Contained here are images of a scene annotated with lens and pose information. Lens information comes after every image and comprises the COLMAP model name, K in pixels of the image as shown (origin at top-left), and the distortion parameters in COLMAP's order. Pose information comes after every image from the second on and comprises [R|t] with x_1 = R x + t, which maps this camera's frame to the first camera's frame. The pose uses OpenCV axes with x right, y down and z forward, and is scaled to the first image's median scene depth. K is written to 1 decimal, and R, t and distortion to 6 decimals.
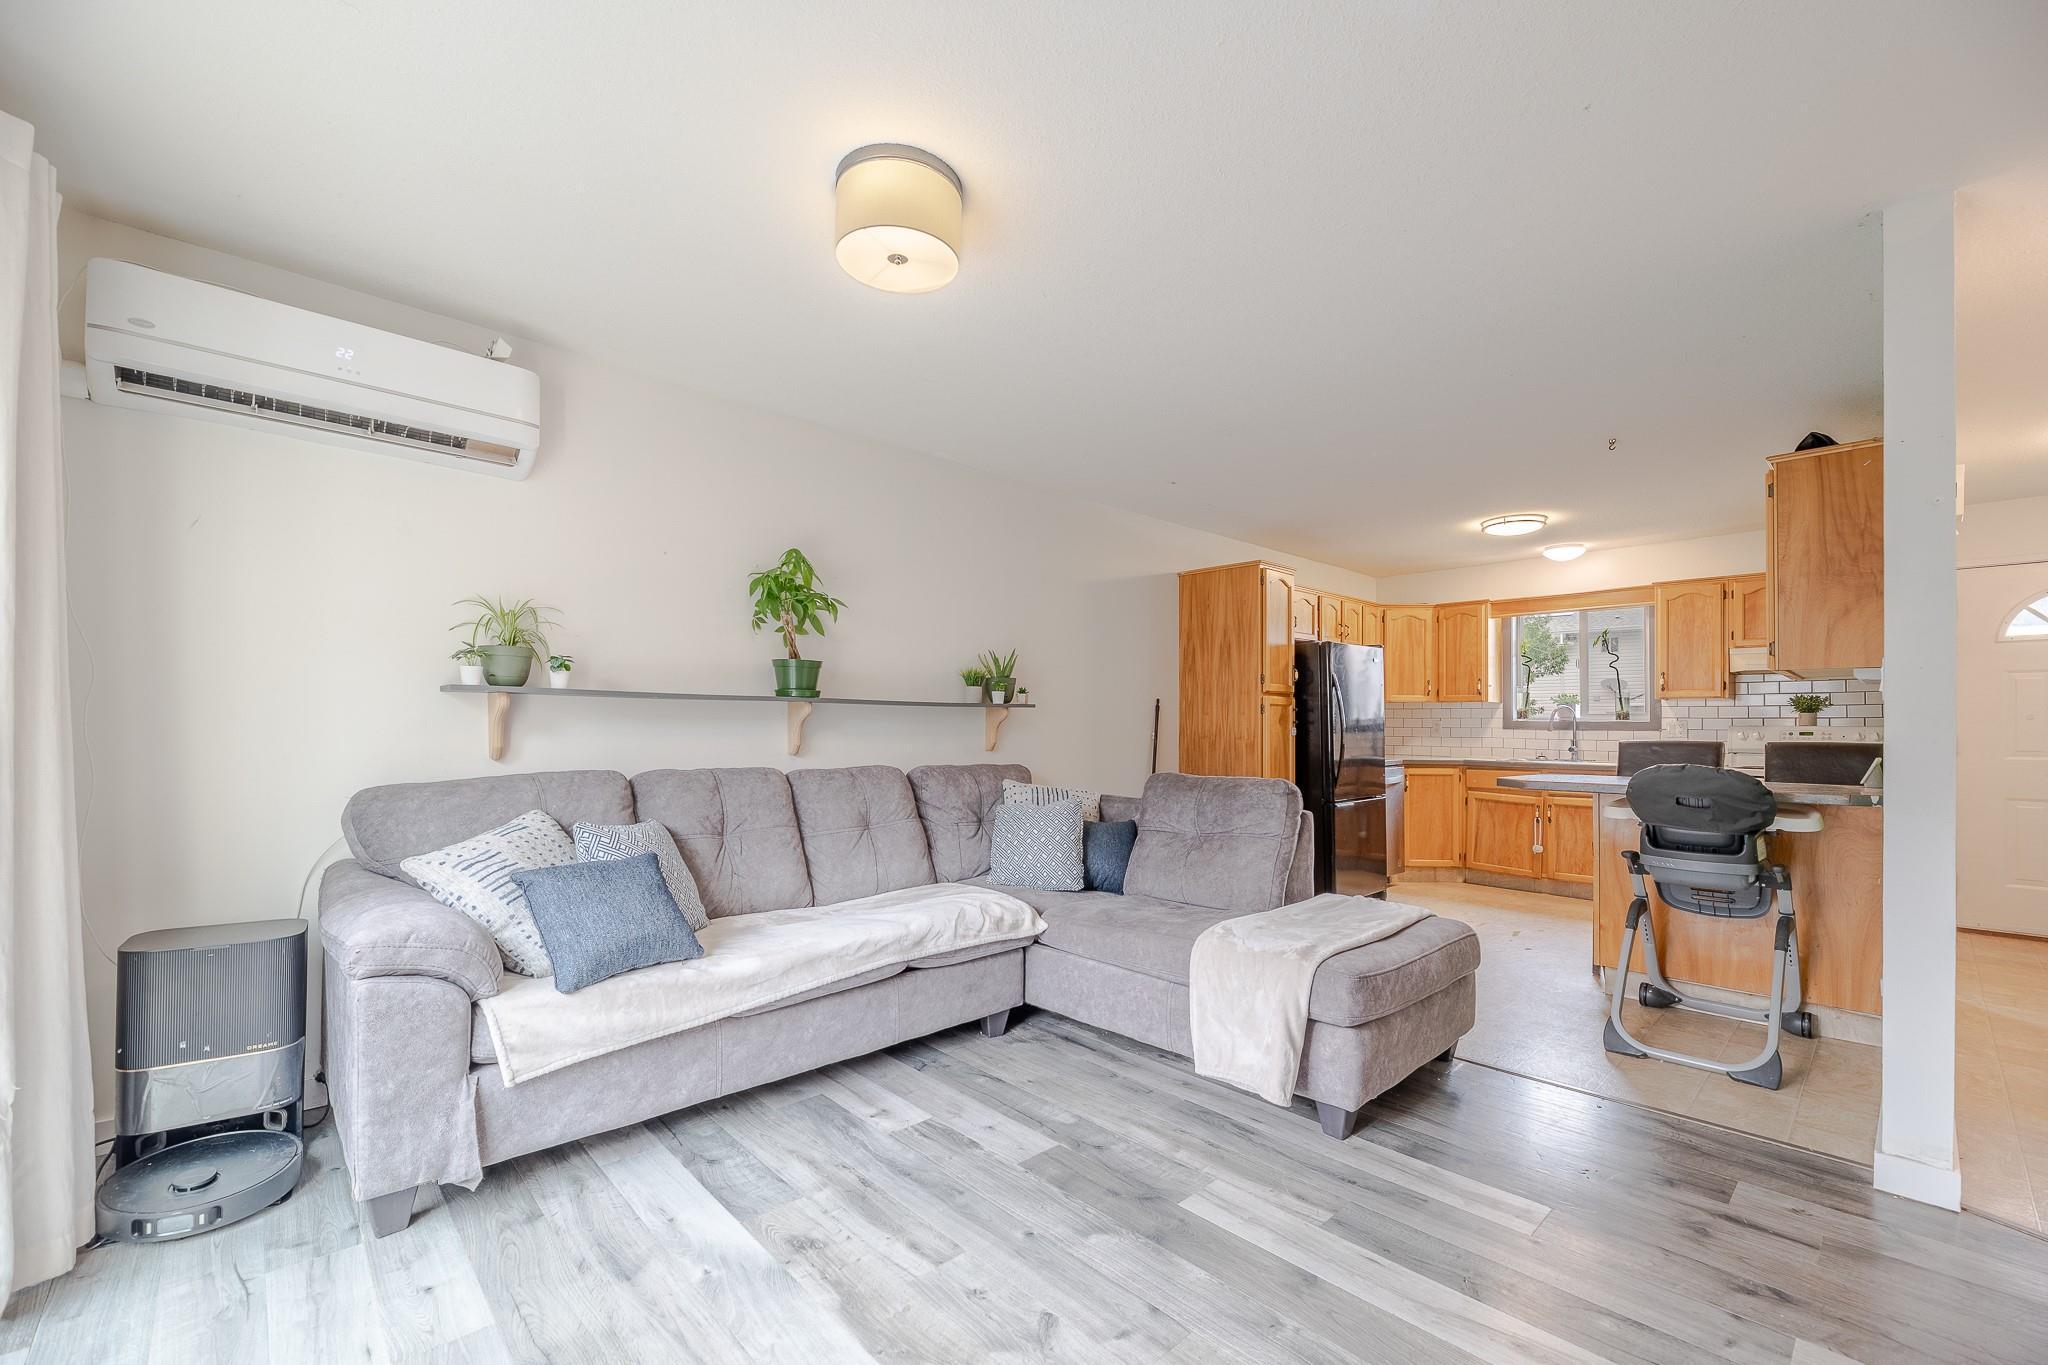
lens RADIAL K [[845.5, 0, 1020.5], [0, 845.5, 714.6], [0, 0, 1]] dist [-0.001479, -0.000228]
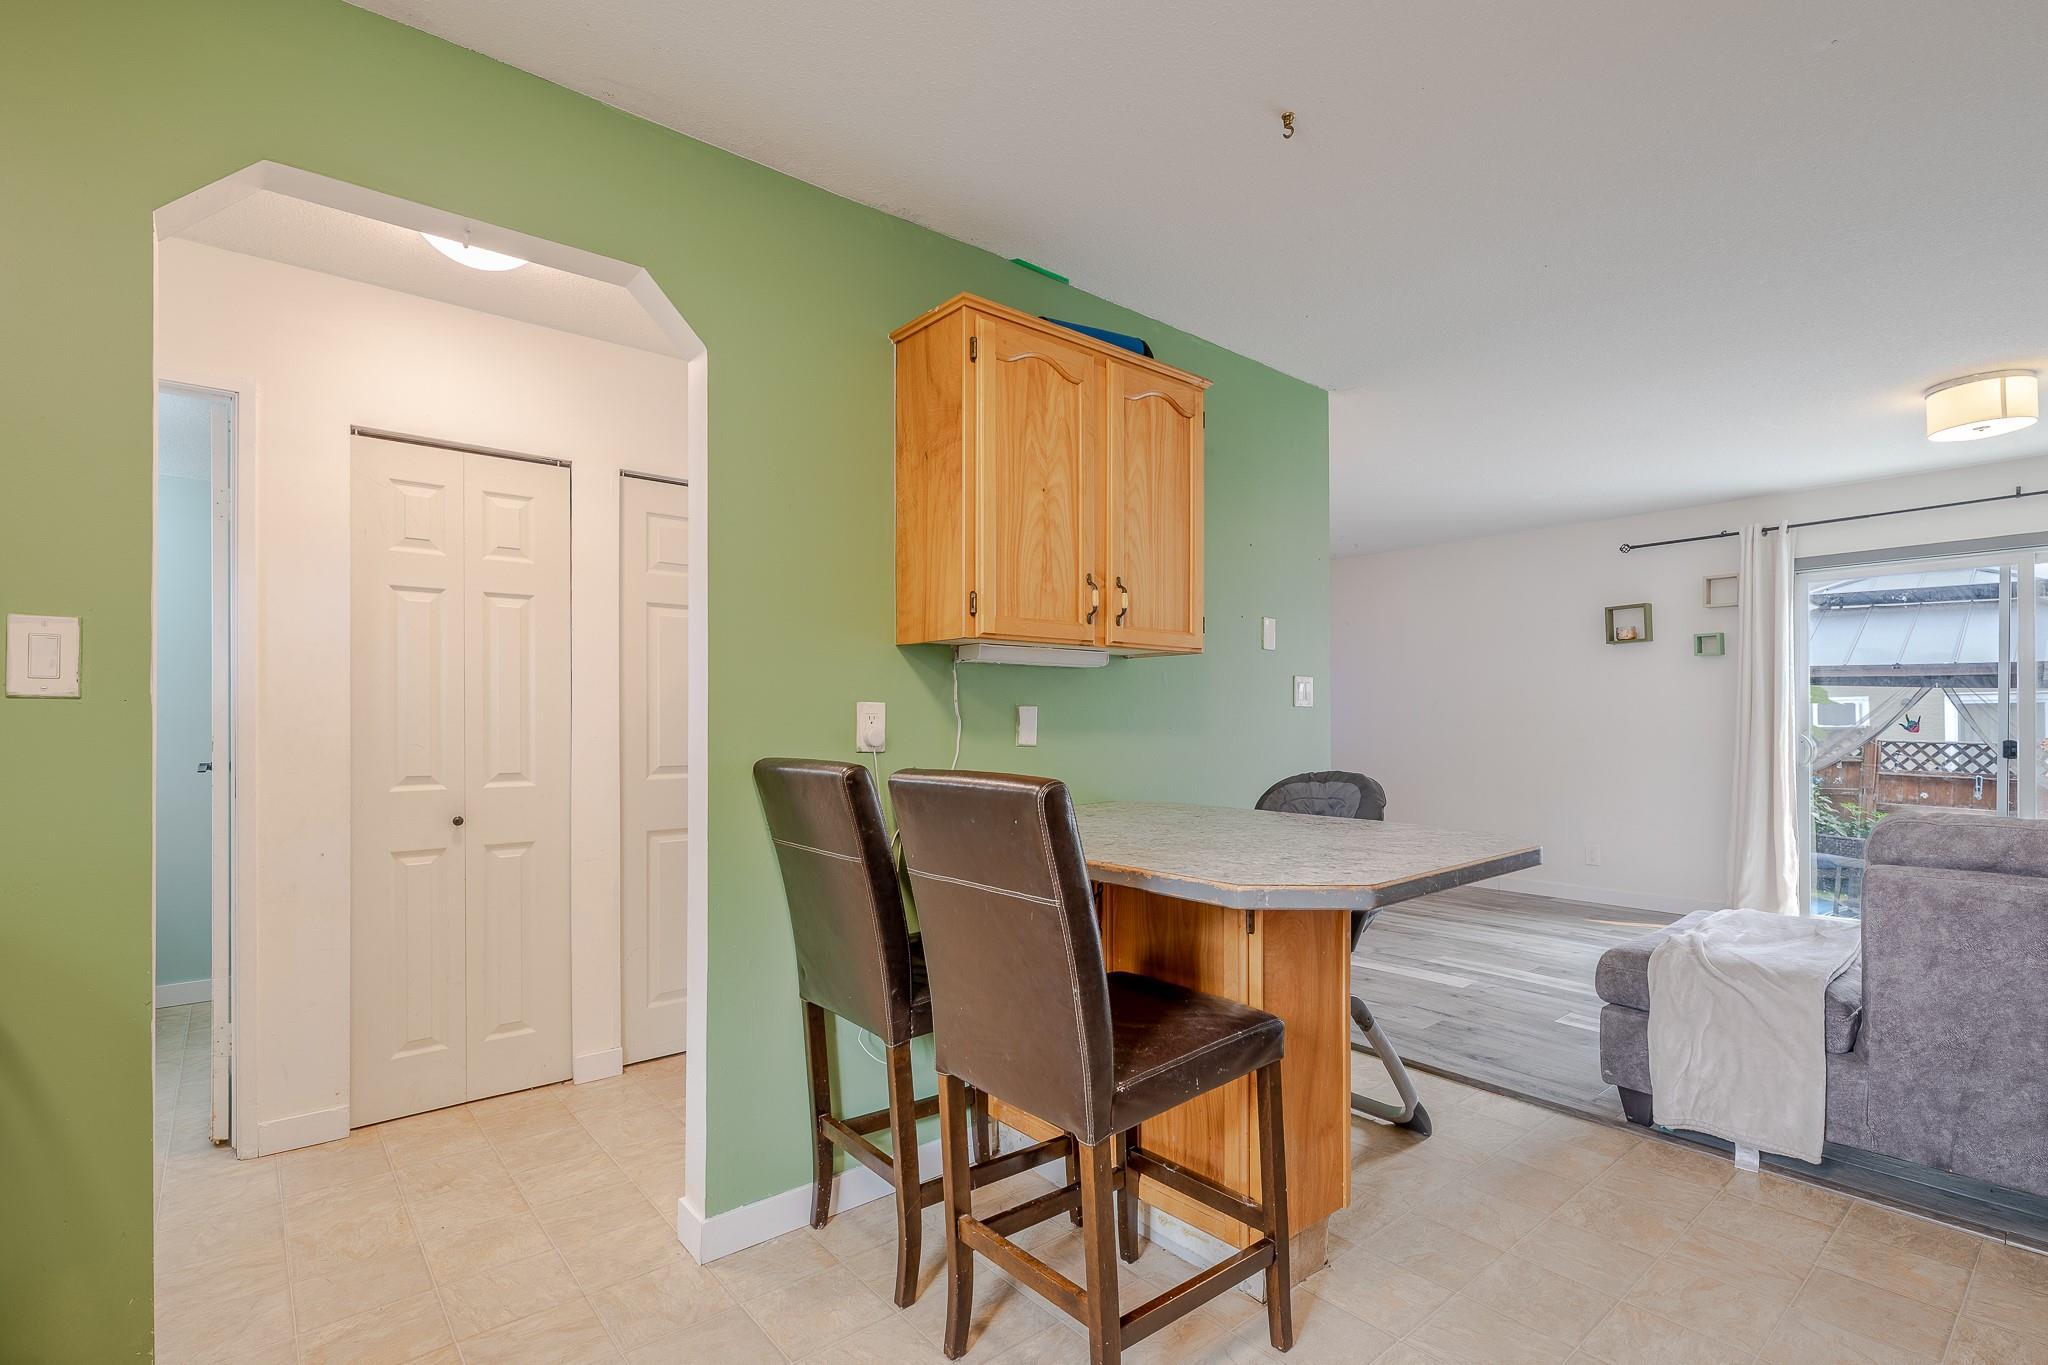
lens RADIAL K [[947.4, 0, 1049.5], [0, 947.4, 714.3], [0, 0, 1]] dist [-0.001172, -0.000829]
pose [[-0.999025, -0.004852, 0.043883, 1.017964], [-0.005690, 0.999804, -0.018977, 0.020034], [-0.043782, -0.019208, -0.998856, 1.923703]]
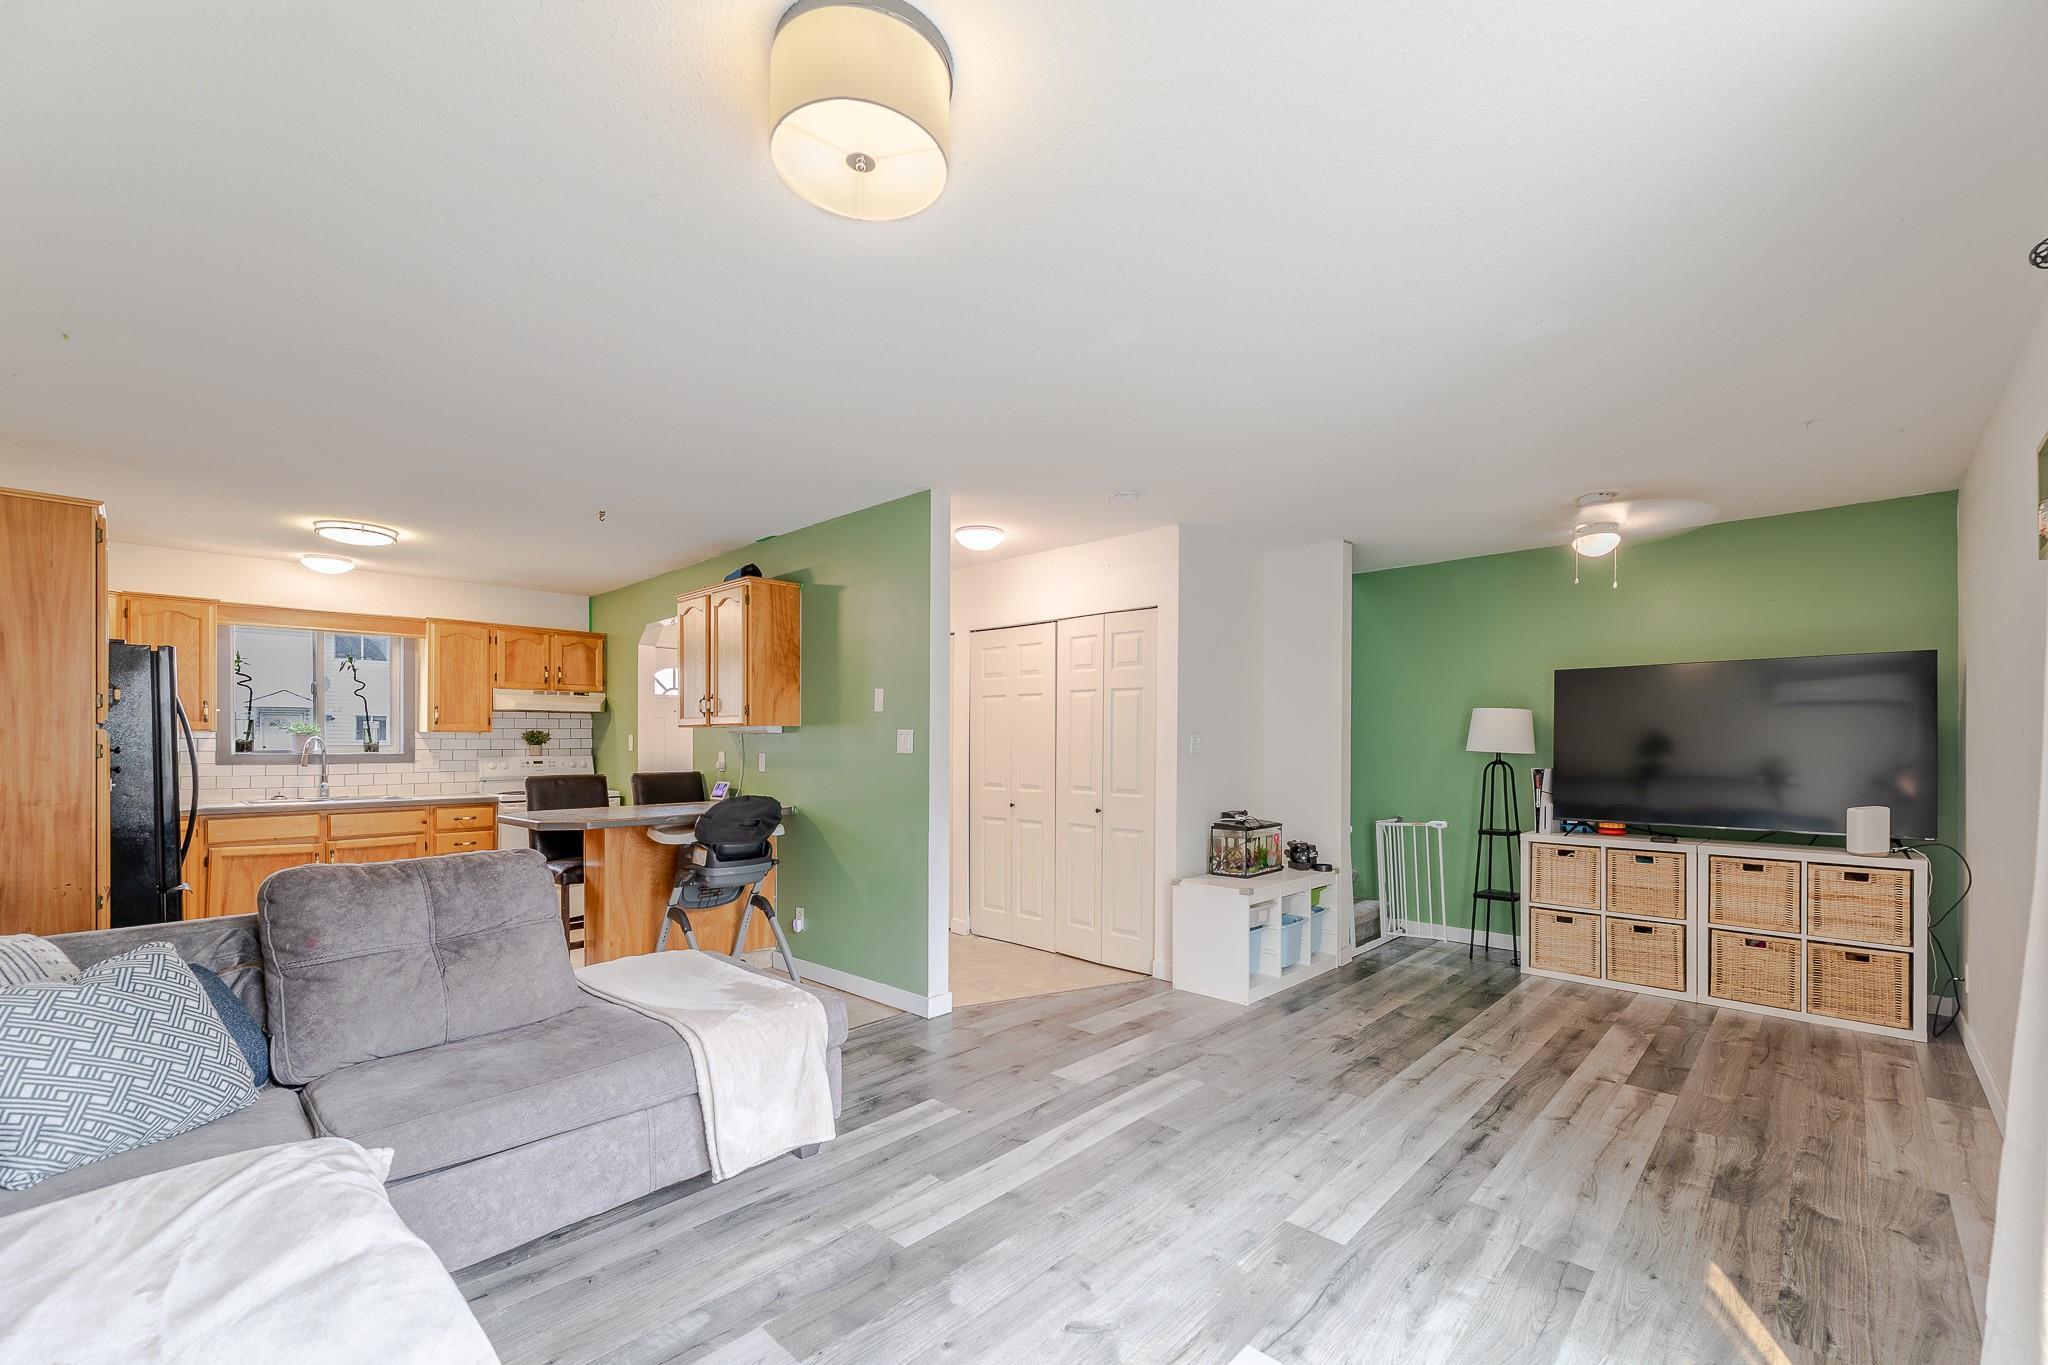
lens RADIAL K [[844.9, 0, 1052.2], [0, 844.9, 717.8], [0, 0, 1]] dist [-0.000409, -0.000011]
pose [[-0.074693, 0.020798, 0.996990, -0.598385], [-0.011574, 0.999697, -0.021722, -0.041174], [-0.997139, -0.013162, -0.074429, 0.605536]]
